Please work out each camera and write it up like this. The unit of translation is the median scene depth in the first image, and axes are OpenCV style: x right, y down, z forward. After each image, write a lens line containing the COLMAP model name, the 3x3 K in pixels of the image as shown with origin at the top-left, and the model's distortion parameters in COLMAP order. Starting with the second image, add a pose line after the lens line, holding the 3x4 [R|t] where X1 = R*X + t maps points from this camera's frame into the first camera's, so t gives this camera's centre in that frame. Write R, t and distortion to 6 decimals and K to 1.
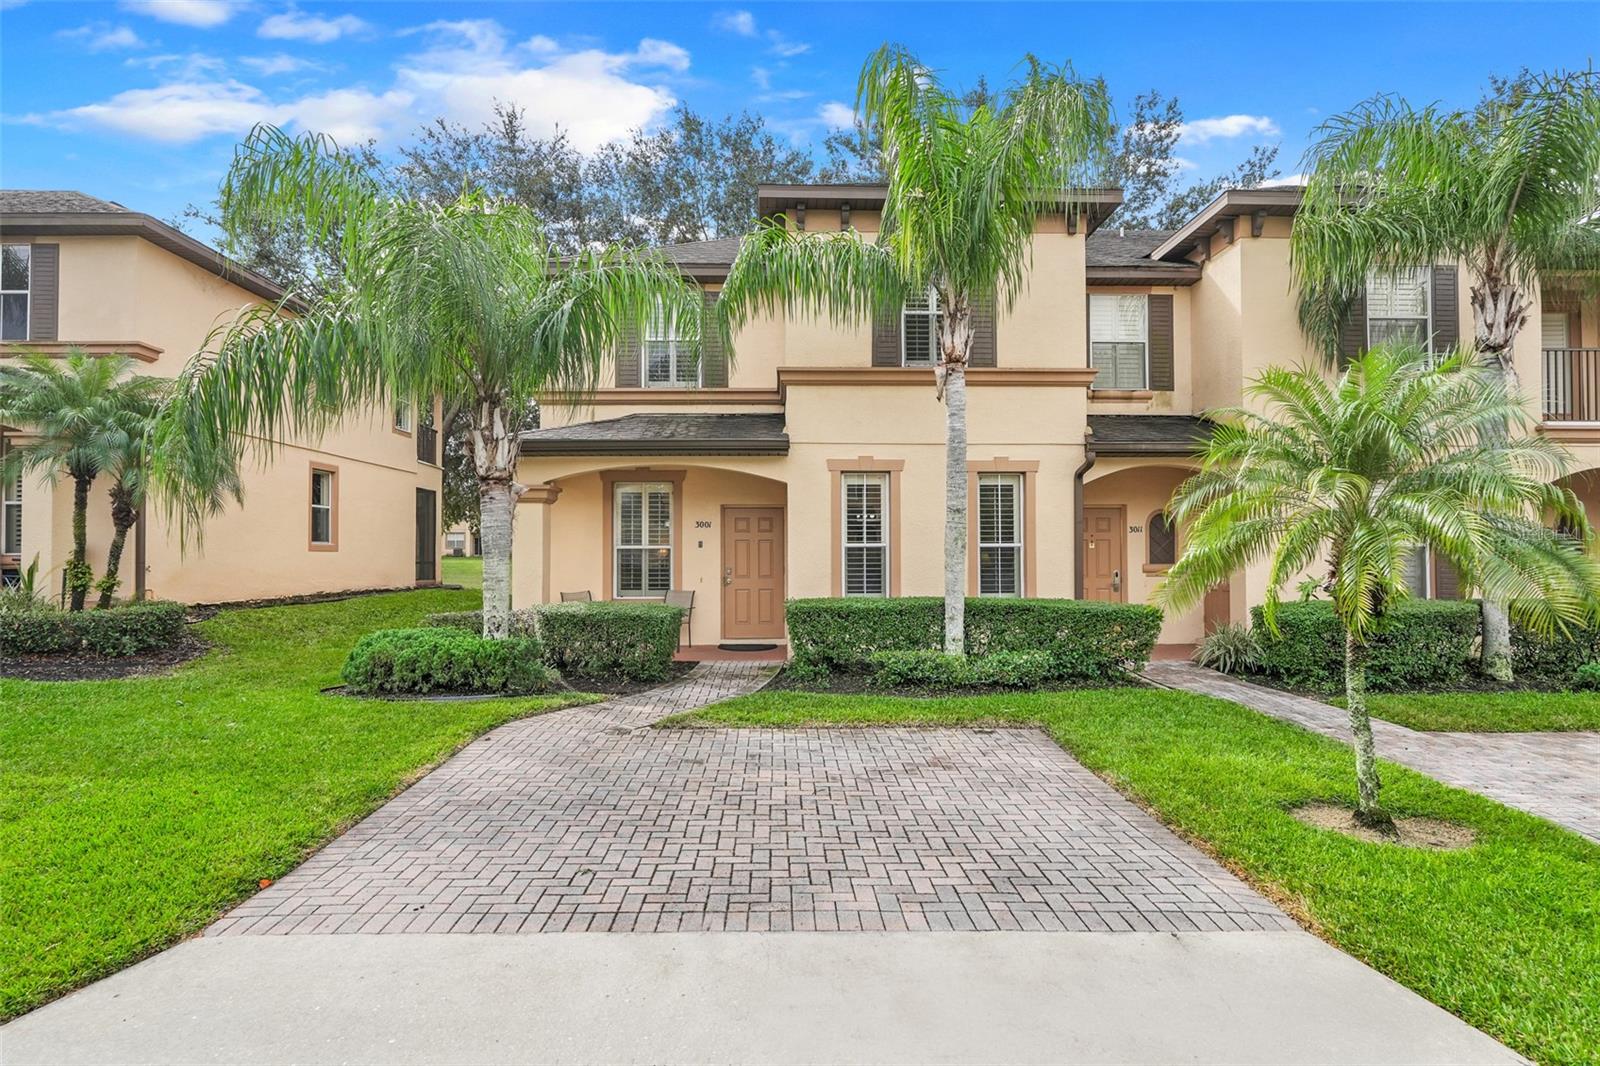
lens RADIAL K [[868.1, 0, 800.0], [0, 868.1, 533.0], [0, 0, 1]] dist [0.000983, 0.000285]
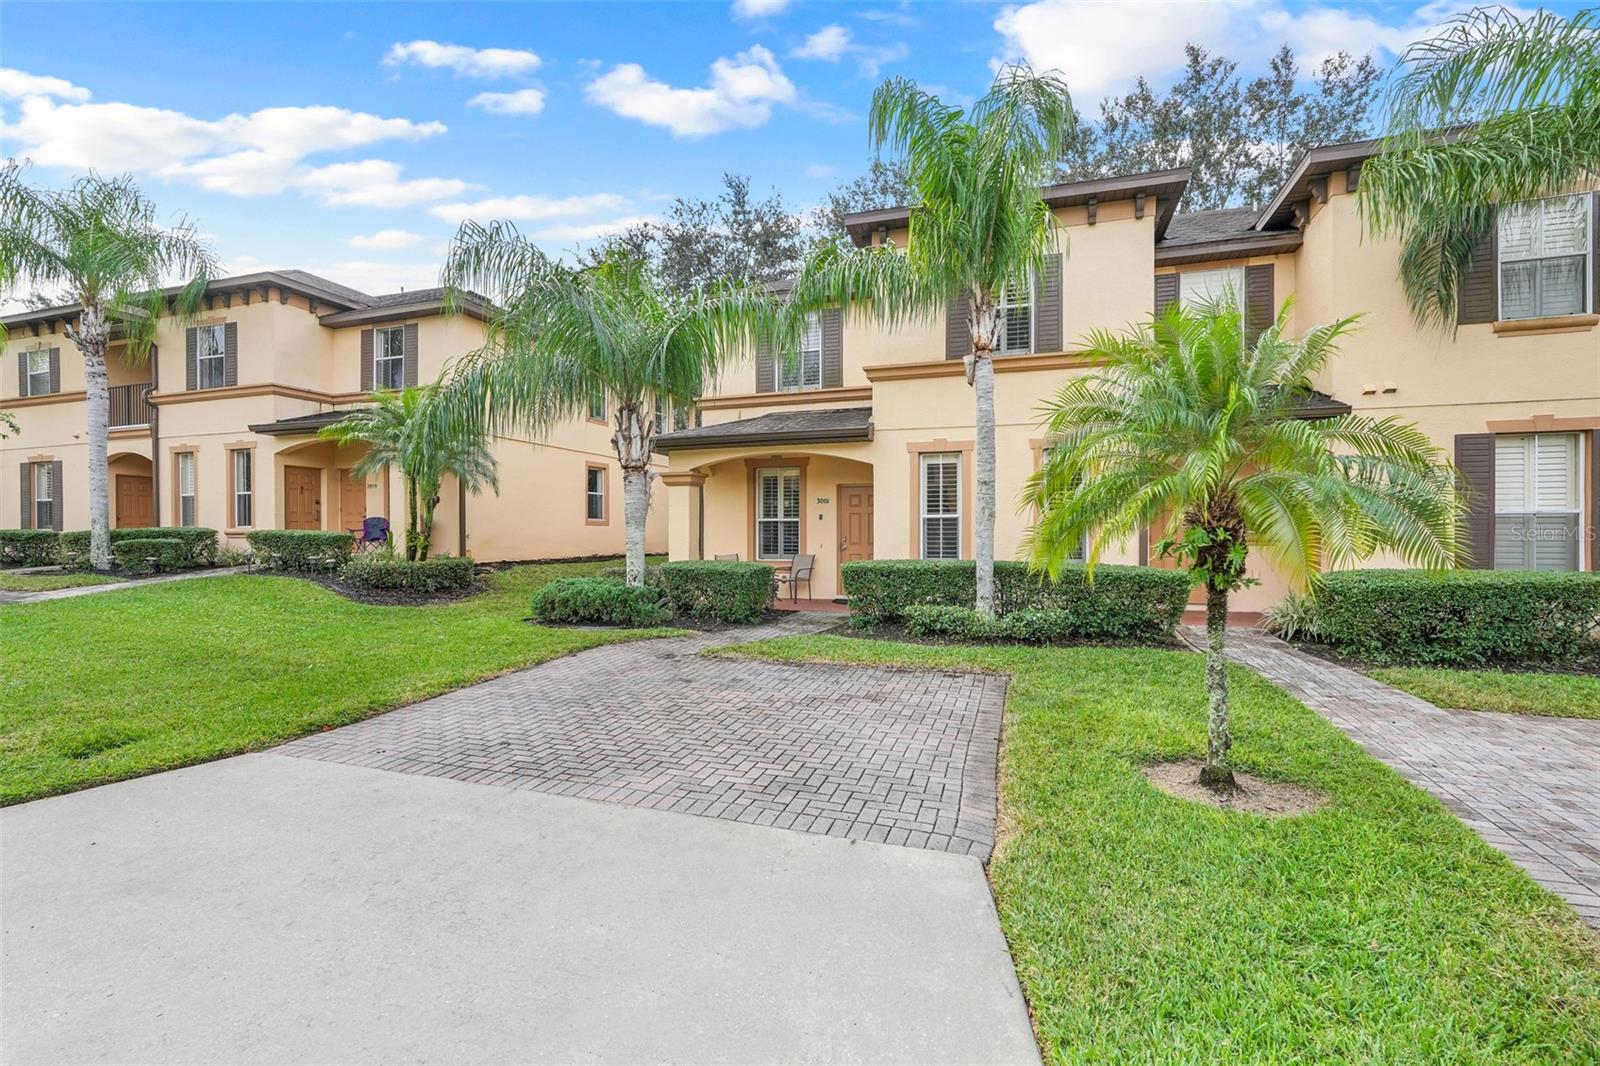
lens RADIAL K [[722.9, 0, 800.0], [0, 722.9, 533.0], [0, 0, 1]] dist [-0.004385, 0.000453]
pose [[0.940288, 0.000169, -0.340381, 0.274456], [0.008577, 0.999671, 0.024191, 0.014100], [0.340272, -0.025666, 0.939977, 0.039169]]
